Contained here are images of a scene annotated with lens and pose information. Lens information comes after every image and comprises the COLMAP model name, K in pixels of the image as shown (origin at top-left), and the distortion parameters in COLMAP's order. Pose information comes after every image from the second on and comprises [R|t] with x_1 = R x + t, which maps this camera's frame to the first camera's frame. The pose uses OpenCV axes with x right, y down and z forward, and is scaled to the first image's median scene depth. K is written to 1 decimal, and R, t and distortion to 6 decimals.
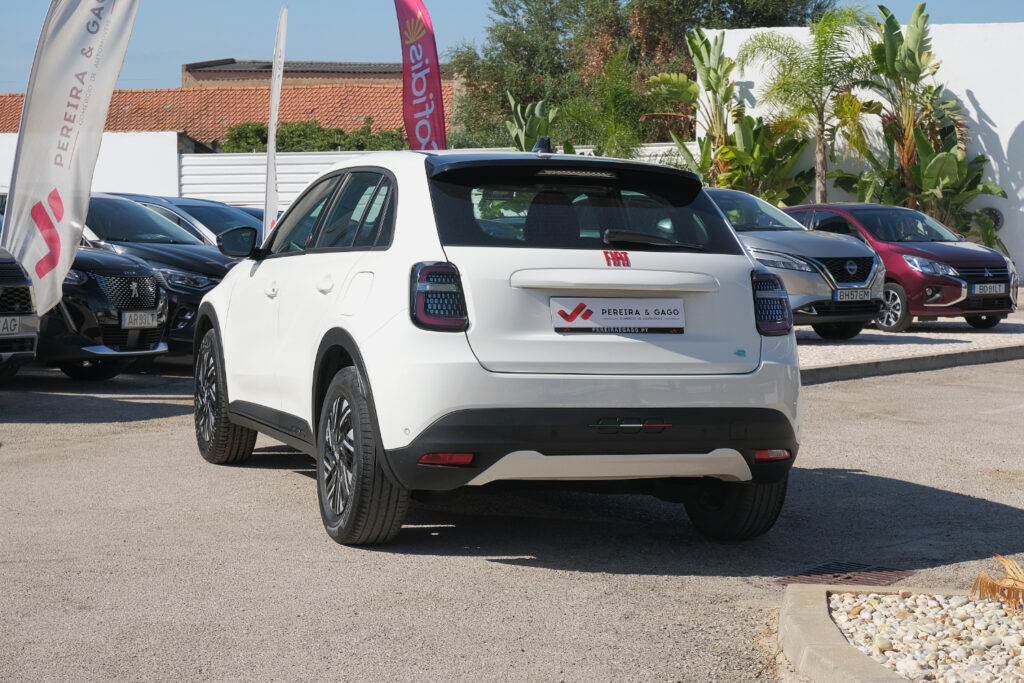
lens RADIAL K [[1976.7, 0, 520.6], [0, 1976.7, 332.8], [0, 0, 1]] dist [-0.114149, 0.000000]
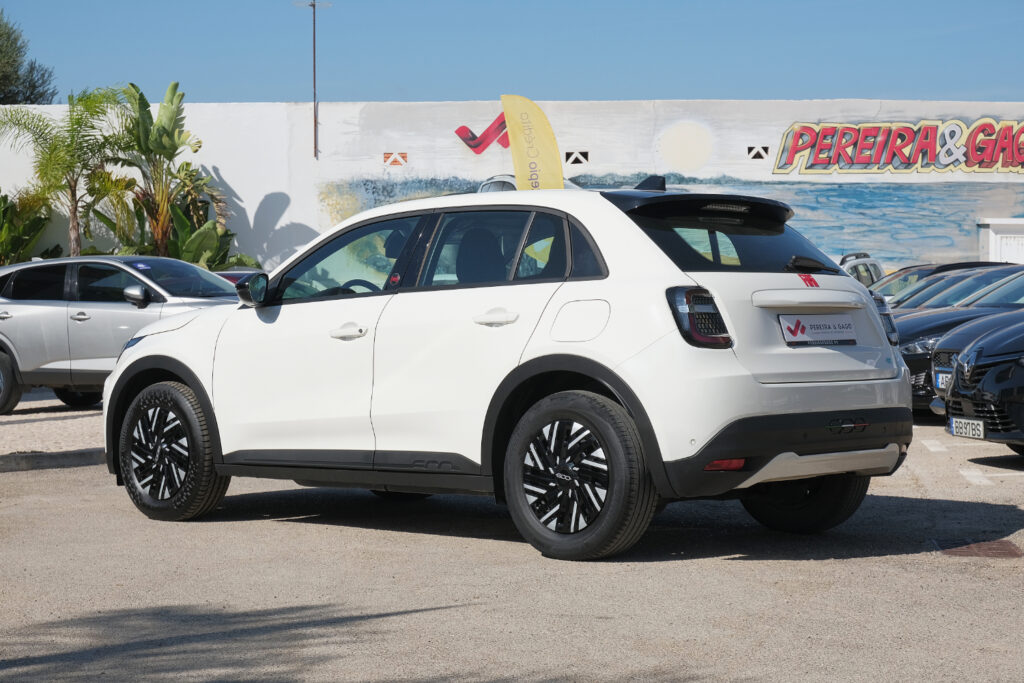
lens RADIAL K [[1976.7, 0, 510.8], [0, 1976.7, 350.4], [0, 0, 1]] dist [-0.114149, 0.000000]
pose [[0.880741, -0.039306, 0.471964, -0.622826], [0.055924, 0.998209, -0.021229, 0.016423], [-0.470285, 0.045091, 0.881362, 0.089817]]
